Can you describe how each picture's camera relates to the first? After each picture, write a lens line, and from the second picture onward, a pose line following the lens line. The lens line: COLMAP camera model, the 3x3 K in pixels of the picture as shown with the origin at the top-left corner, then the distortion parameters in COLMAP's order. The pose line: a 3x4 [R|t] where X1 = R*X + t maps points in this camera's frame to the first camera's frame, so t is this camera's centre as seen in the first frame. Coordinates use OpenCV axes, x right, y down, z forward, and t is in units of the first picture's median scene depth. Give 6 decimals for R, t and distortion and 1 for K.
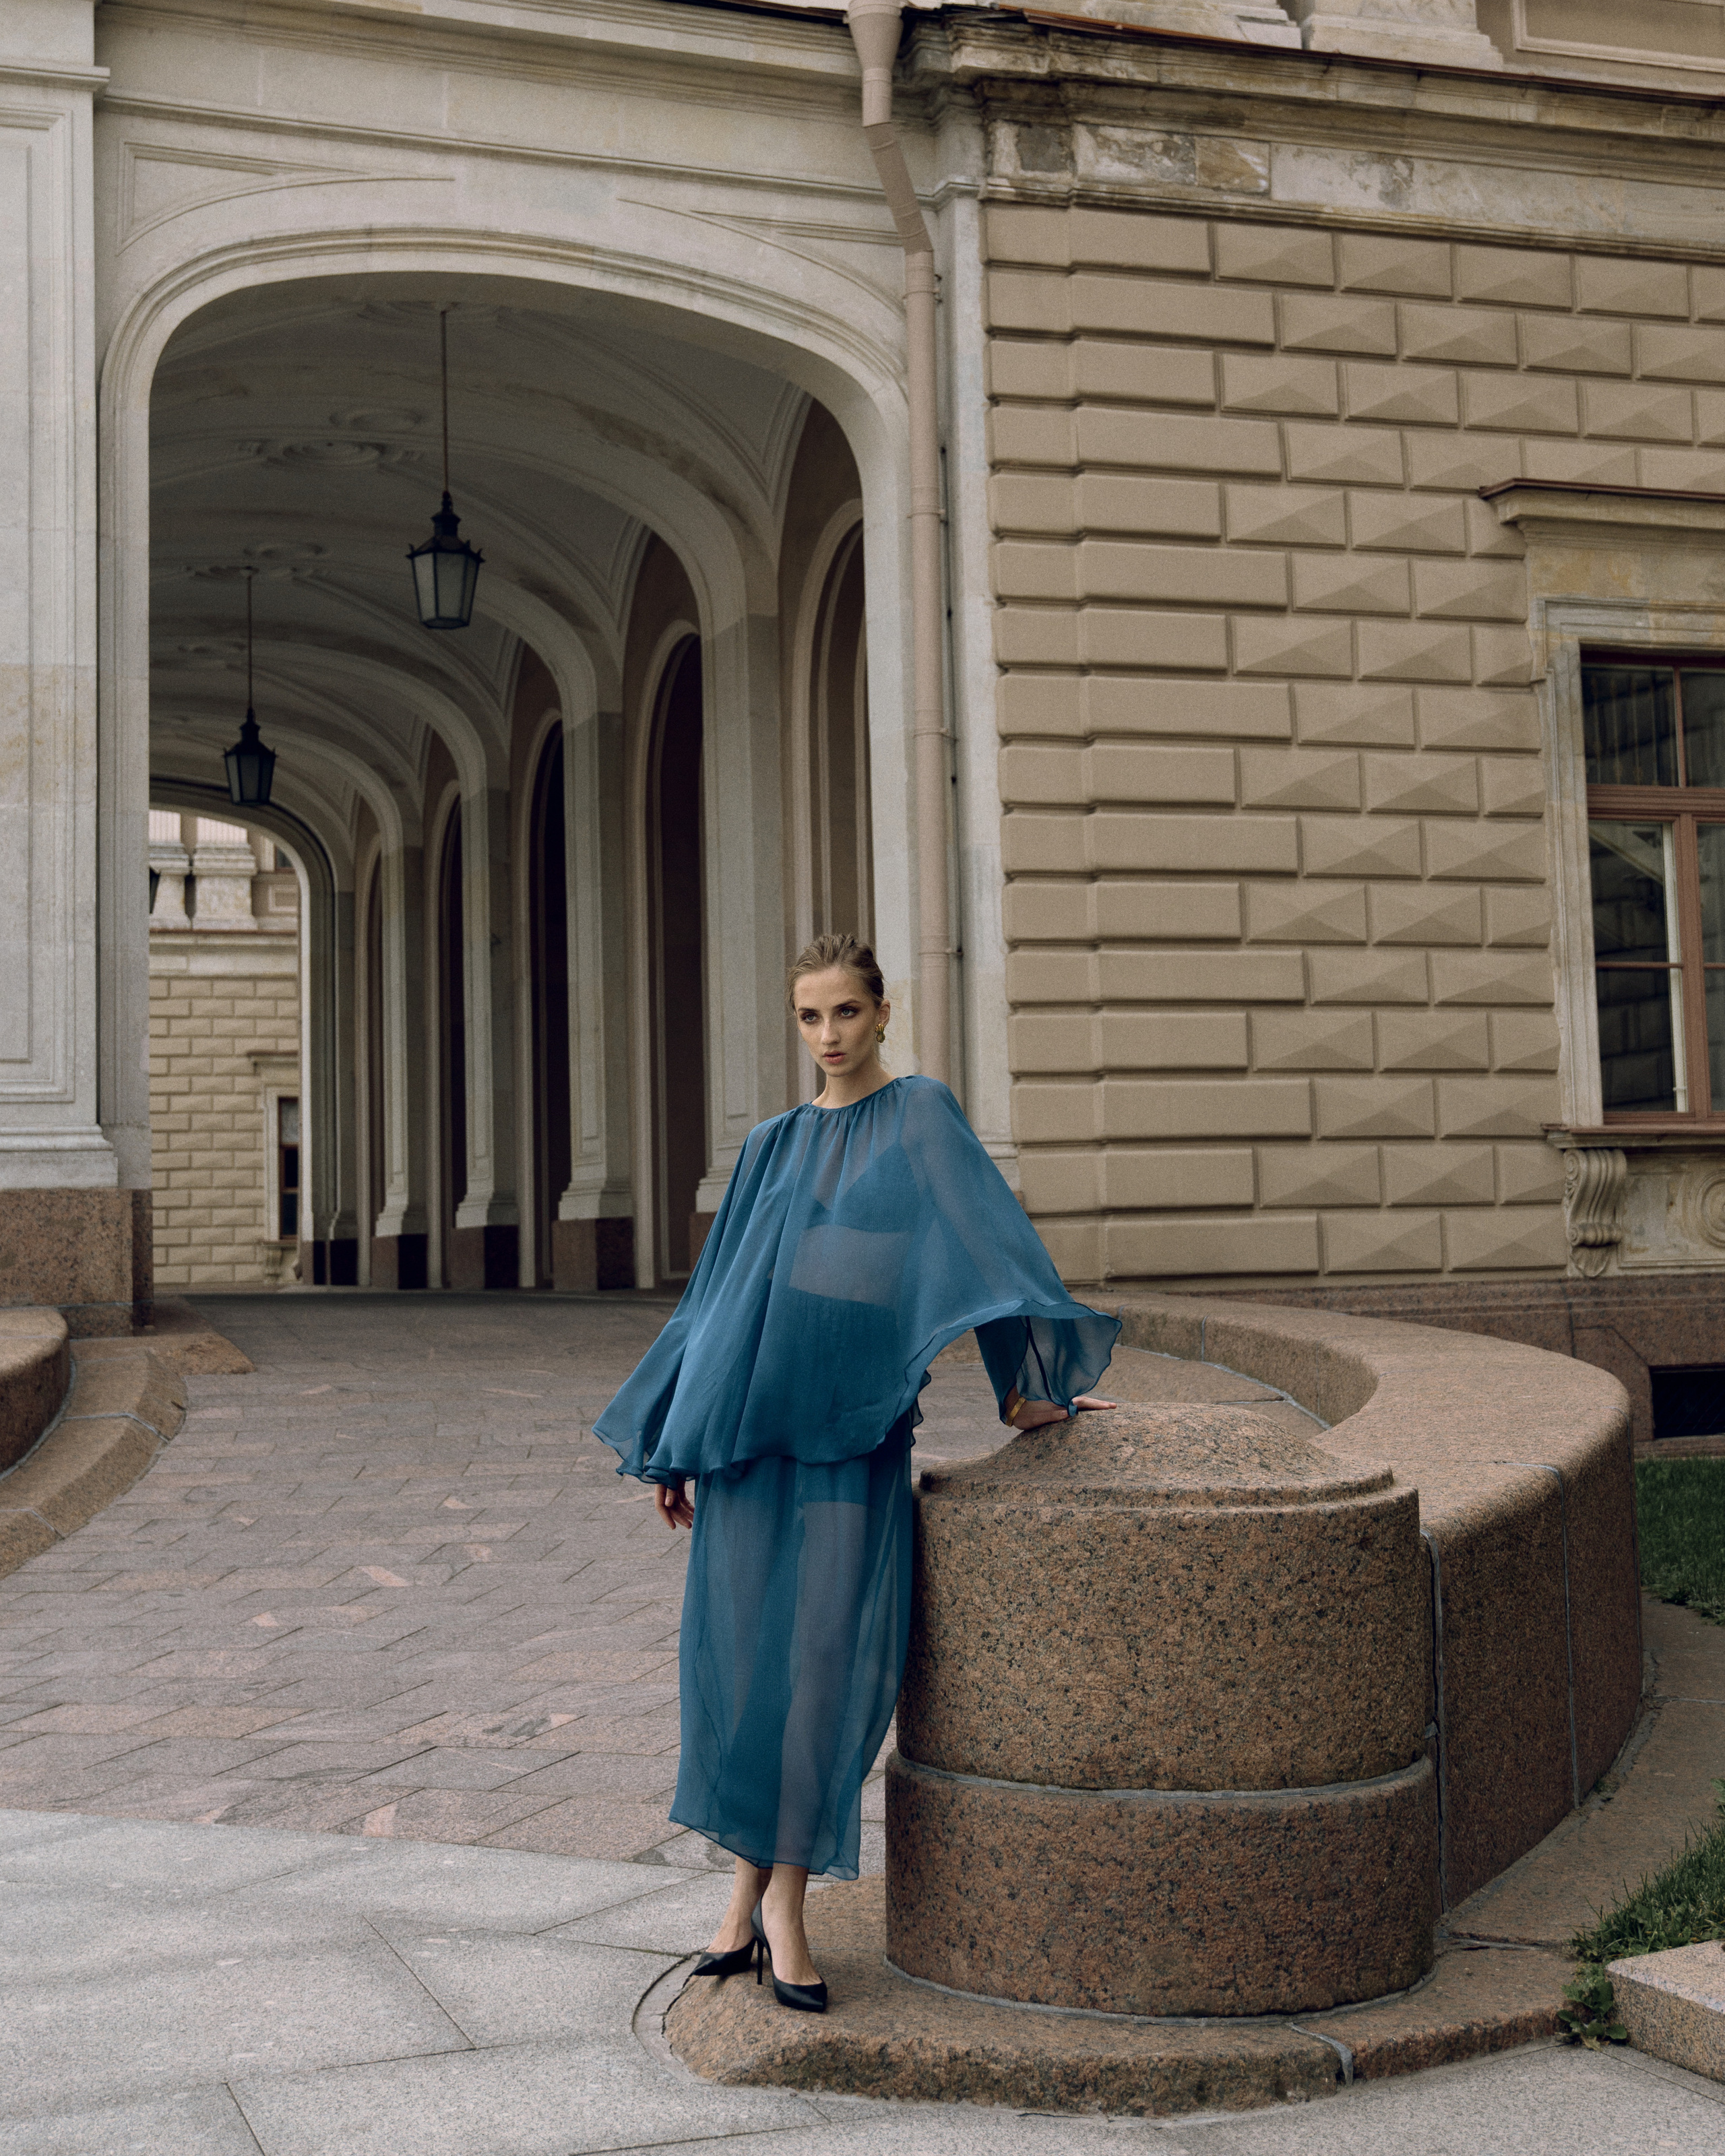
lens RADIAL K [[3036.0, 0, 851.5], [0, 3036.0, 922.8], [0, 0, 1]] dist [0.031423, 0.000000]
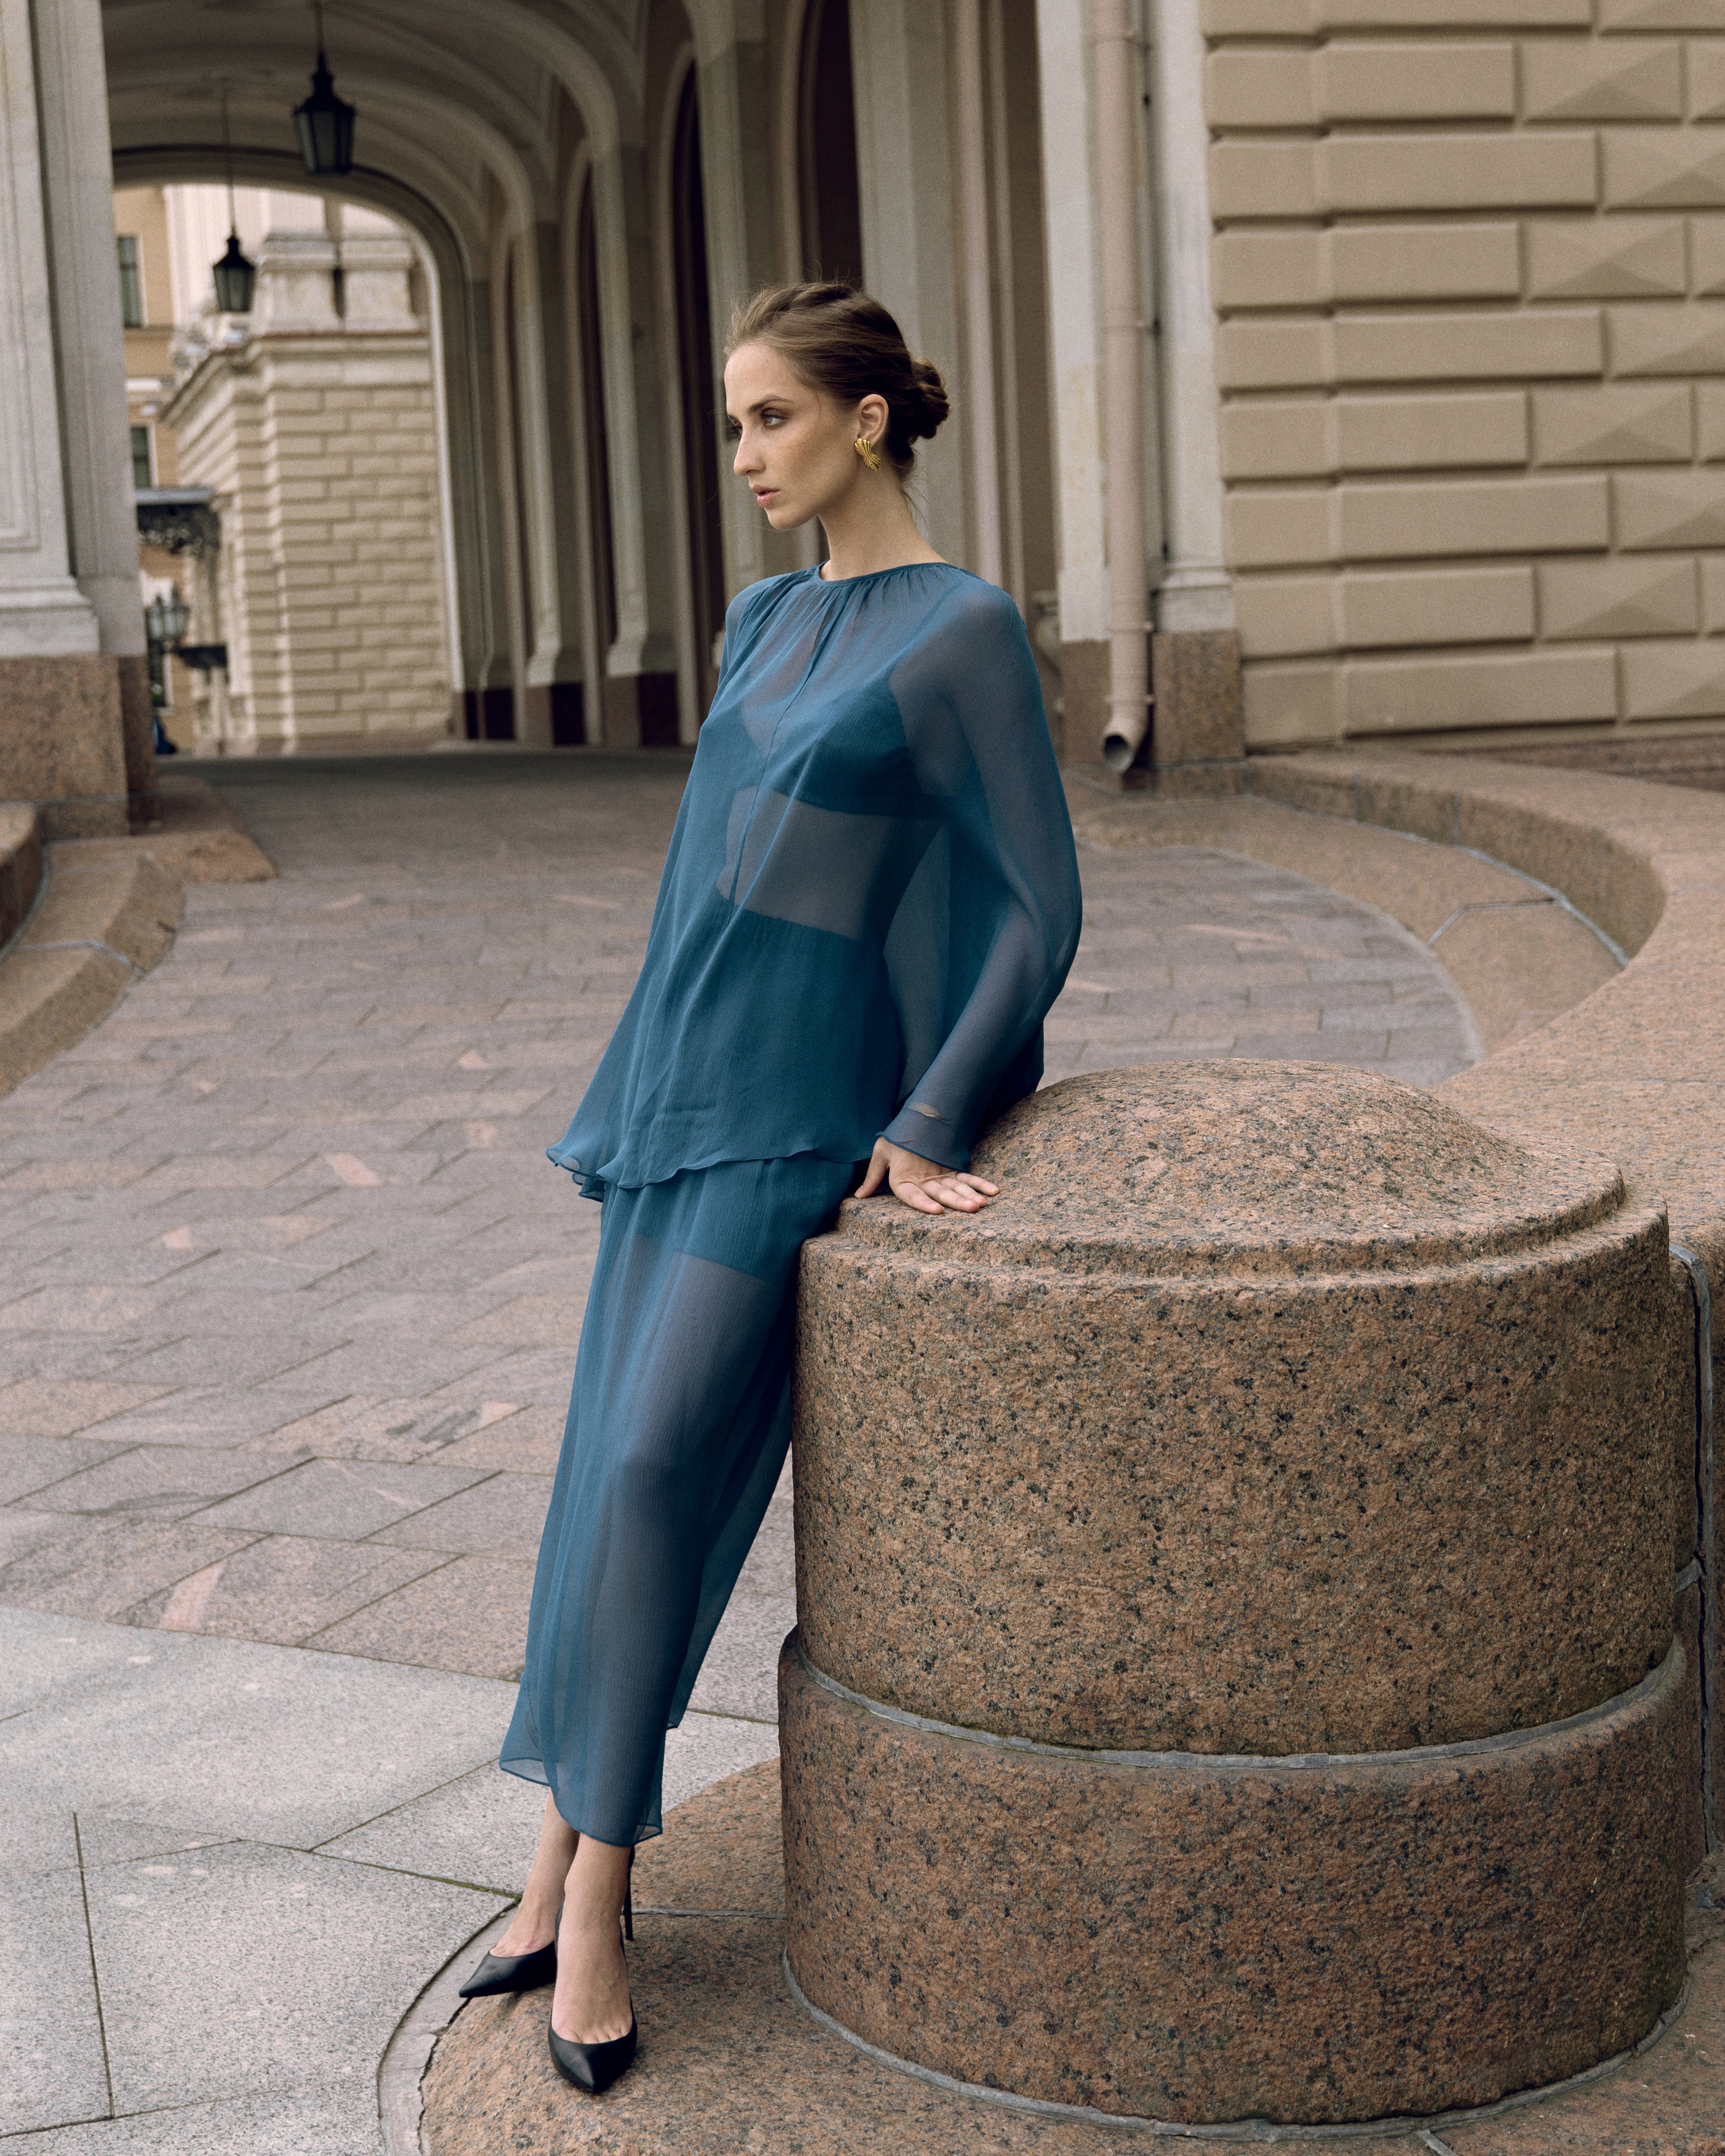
lens RADIAL K [[3383.2, 0, 854.3], [0, 3383.2, 940.1], [0, 0, 1]] dist [0.057250, 0.000000]
pose [[0.996712, -0.017458, -0.079119, 0.028077], [0.031702, 0.982687, 0.182541, 0.003642], [0.074562, -0.184449, 0.980010, 0.121170]]
